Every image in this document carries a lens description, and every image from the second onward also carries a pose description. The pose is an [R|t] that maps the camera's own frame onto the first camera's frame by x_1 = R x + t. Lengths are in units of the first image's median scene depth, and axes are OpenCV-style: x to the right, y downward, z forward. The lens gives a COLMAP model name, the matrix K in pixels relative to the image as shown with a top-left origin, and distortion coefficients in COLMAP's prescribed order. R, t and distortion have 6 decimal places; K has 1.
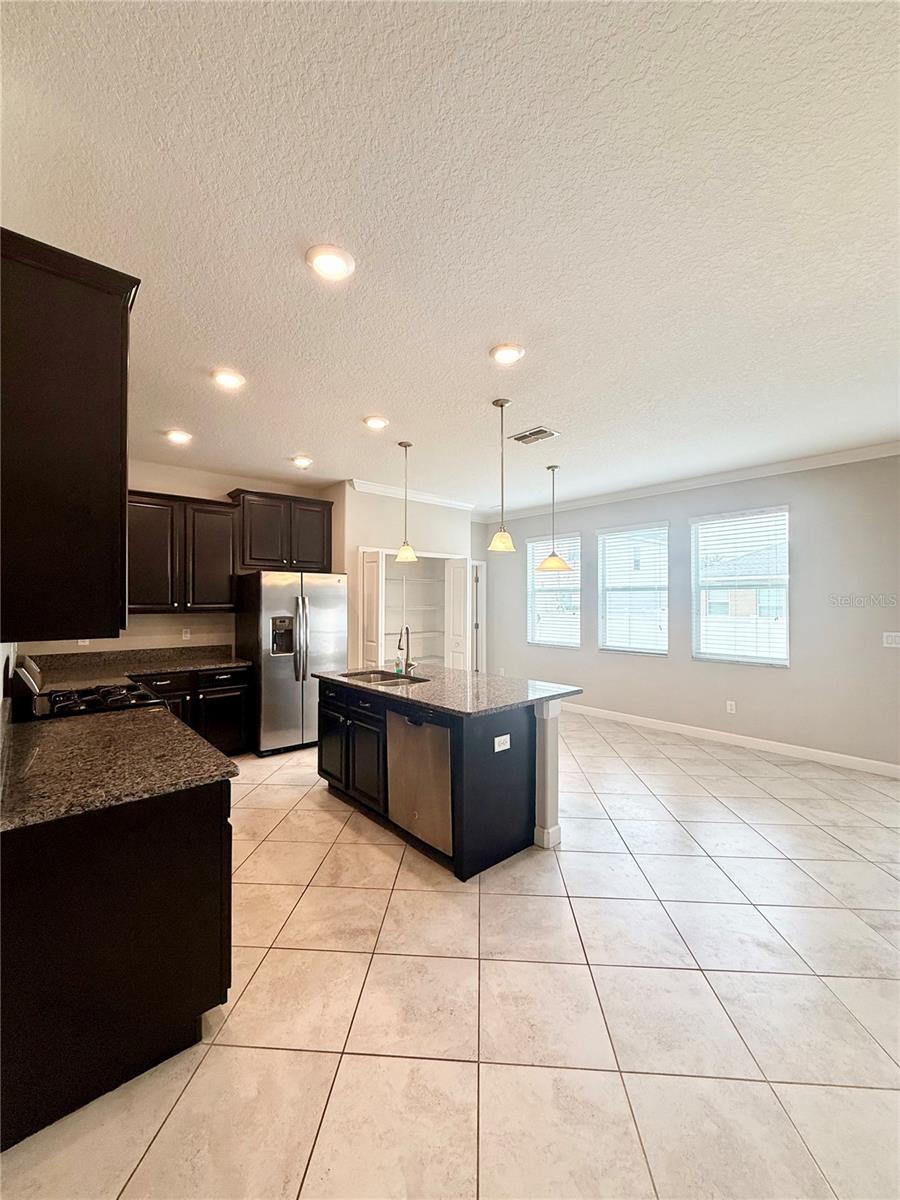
lens RADIAL K [[477.9, 0, 450.2], [0, 477.9, 602.2], [0, 0, 1]] dist [0.002049, 0.000334]
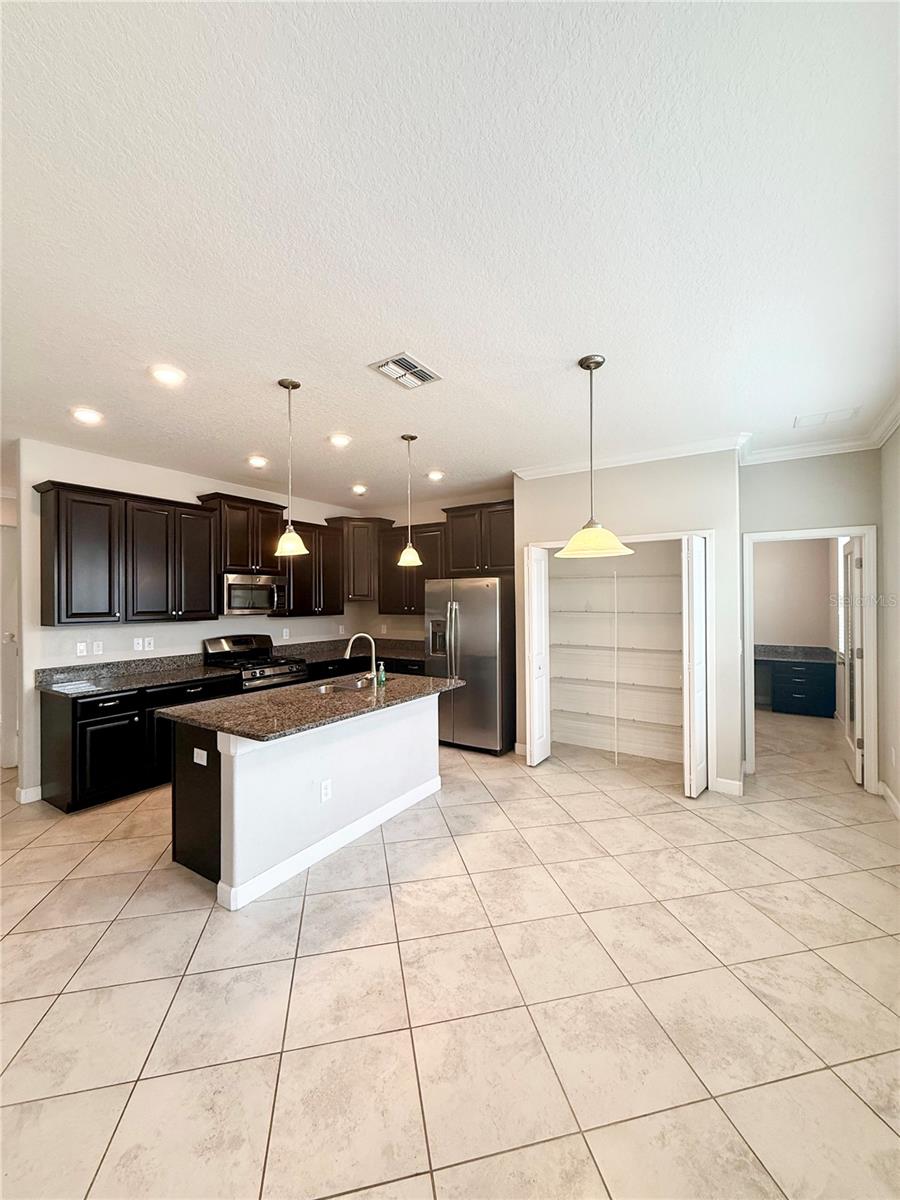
lens RADIAL K [[477.9, 0, 451.2], [0, 477.9, 598.4], [0, 0, 1]] dist [0.002049, 0.000334]
pose [[0.275651, -0.001486, -0.961257, 0.737230], [0.004953, 0.999988, -0.000126, -0.019791], [0.961245, -0.004727, 0.275655, 0.748428]]
